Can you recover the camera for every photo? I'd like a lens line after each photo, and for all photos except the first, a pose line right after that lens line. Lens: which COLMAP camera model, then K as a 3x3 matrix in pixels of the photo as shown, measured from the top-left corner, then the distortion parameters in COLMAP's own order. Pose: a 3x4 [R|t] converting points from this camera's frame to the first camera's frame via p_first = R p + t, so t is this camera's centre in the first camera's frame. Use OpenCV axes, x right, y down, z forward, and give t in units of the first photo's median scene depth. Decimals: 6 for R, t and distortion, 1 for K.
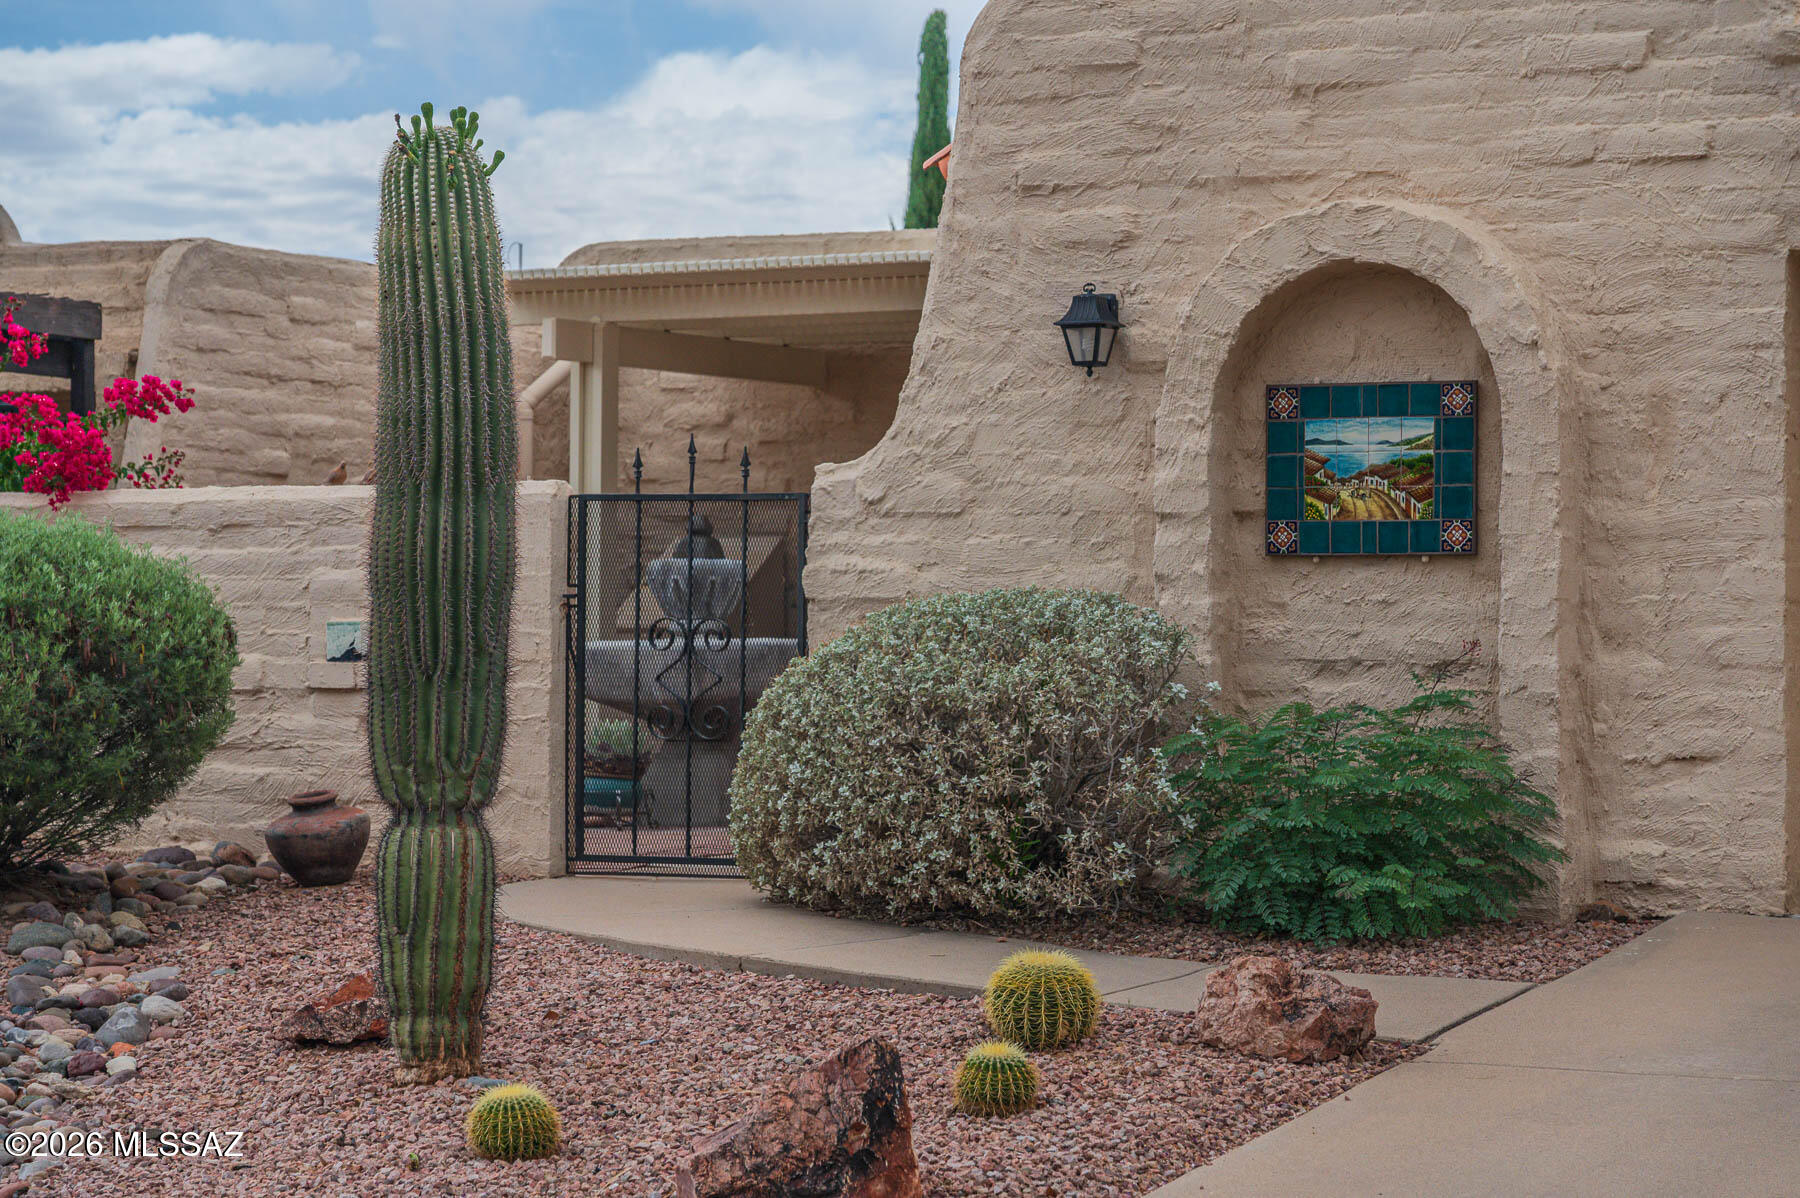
lens RADIAL K [[4527.3, 0, 899.8], [0, 4527.3, 597.4], [0, 0, 1]] dist [-0.015315, 0.000000]
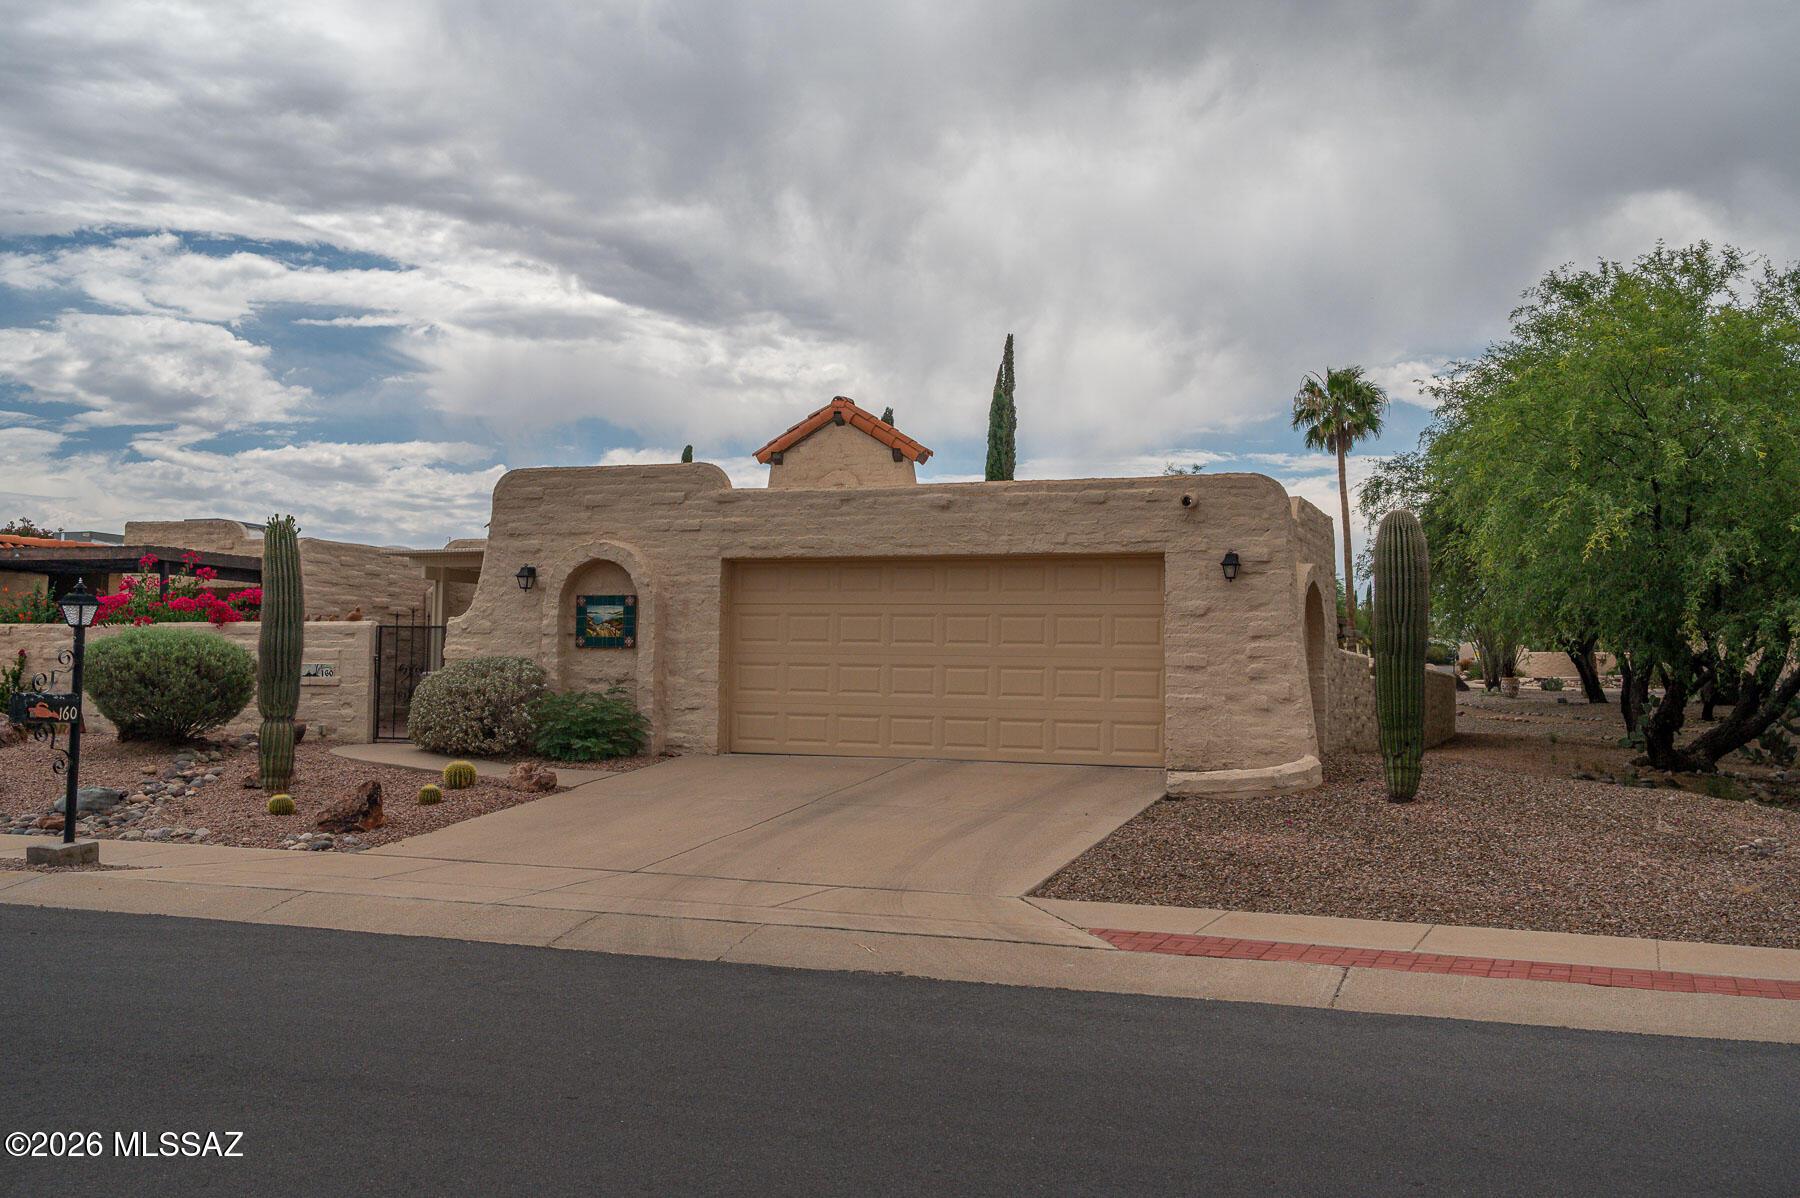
lens RADIAL K [[1812.7, 0, 900.3], [0, 1812.7, 605.2], [0, 0, 1]] dist [-0.005609, 0.000000]
pose [[0.996726, 0.012203, 0.079927, 0.217878], [-0.009875, 0.999517, -0.029459, -0.002918], [-0.080248, 0.028573, 0.996365, -0.355250]]
